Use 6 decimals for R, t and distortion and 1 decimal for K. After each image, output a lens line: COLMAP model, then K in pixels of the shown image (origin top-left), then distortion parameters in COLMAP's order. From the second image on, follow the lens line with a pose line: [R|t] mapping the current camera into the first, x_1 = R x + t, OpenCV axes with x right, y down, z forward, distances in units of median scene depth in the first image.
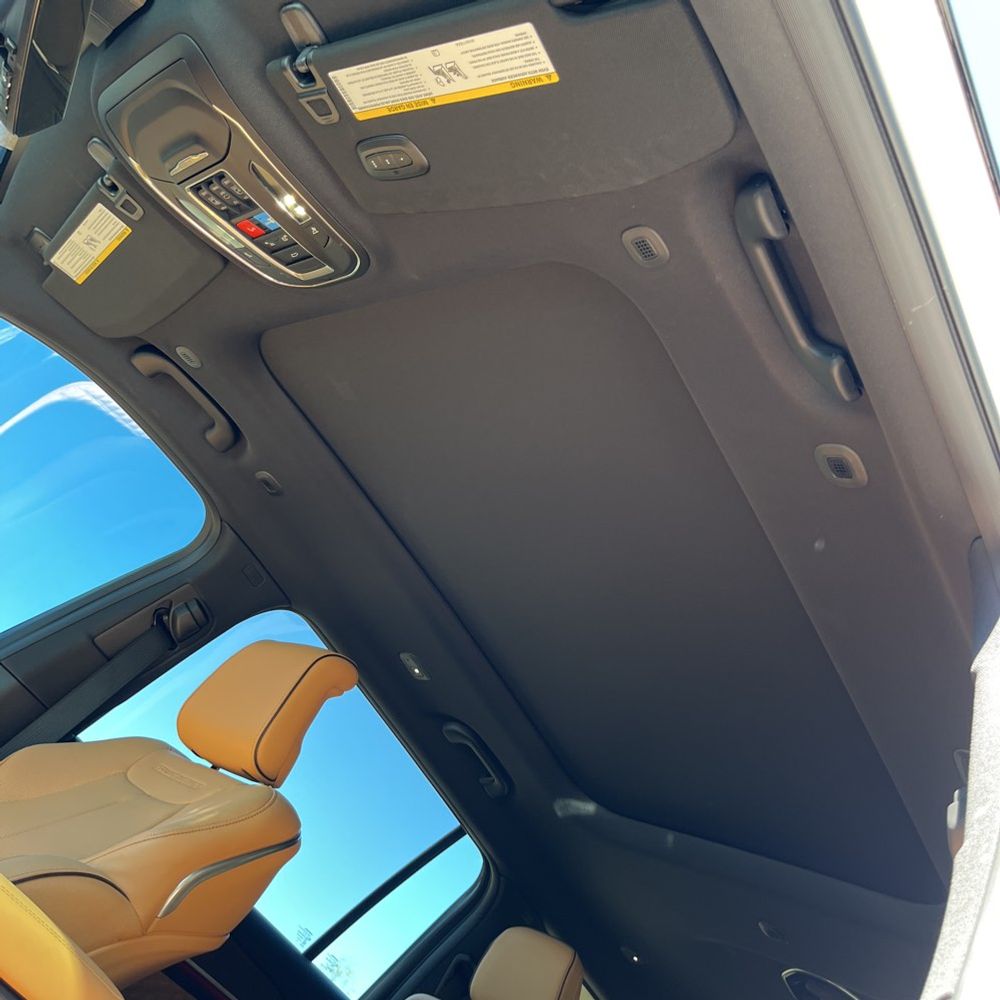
lens RADIAL K [[986.8, 0, 502.7], [0, 986.8, 480.9], [0, 0, 1]] dist [0.027365, -0.012033]
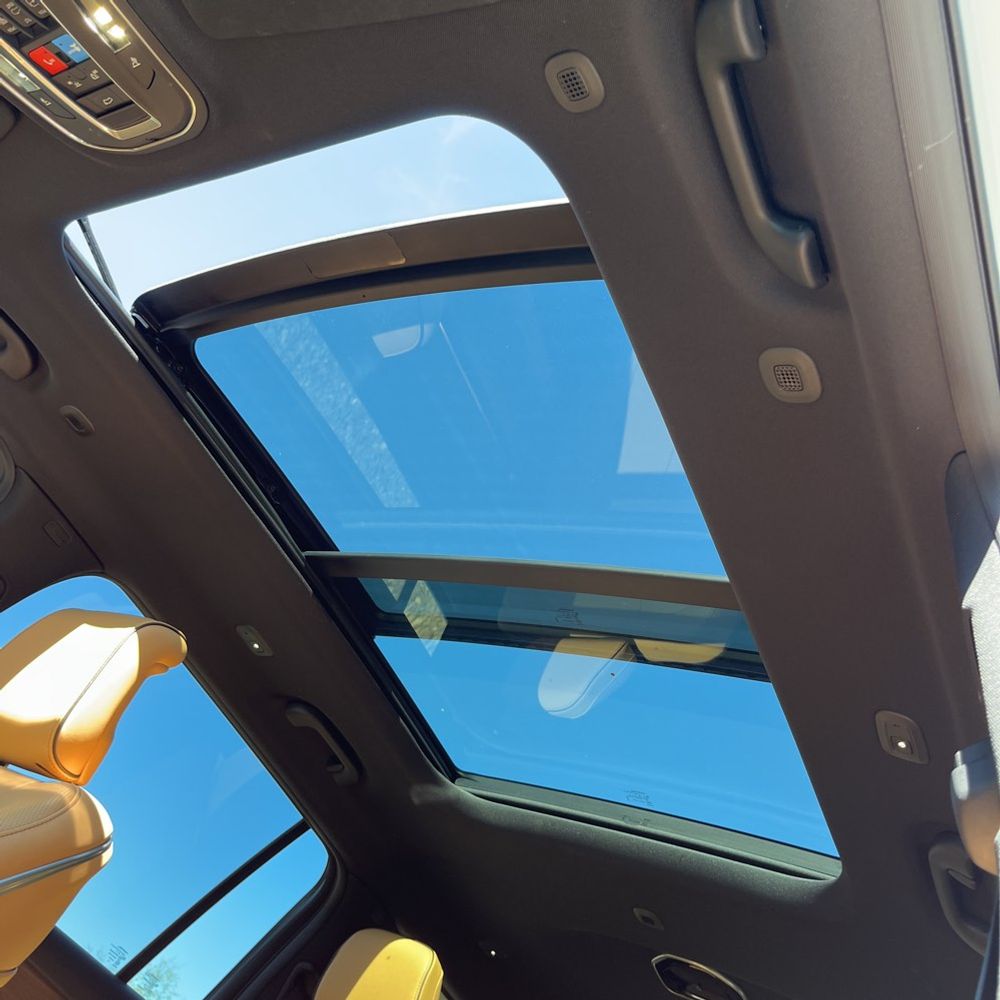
lens RADIAL K [[986.8, 0, 502.7], [0, 986.8, 480.9], [0, 0, 1]] dist [0.027365, -0.012033]
pose [[0.986272, 0.011269, 0.164741, -0.029533], [-0.013358, 0.999844, 0.011583, 0.055446], [-0.164585, -0.013625, 0.986269, 0.170999]]
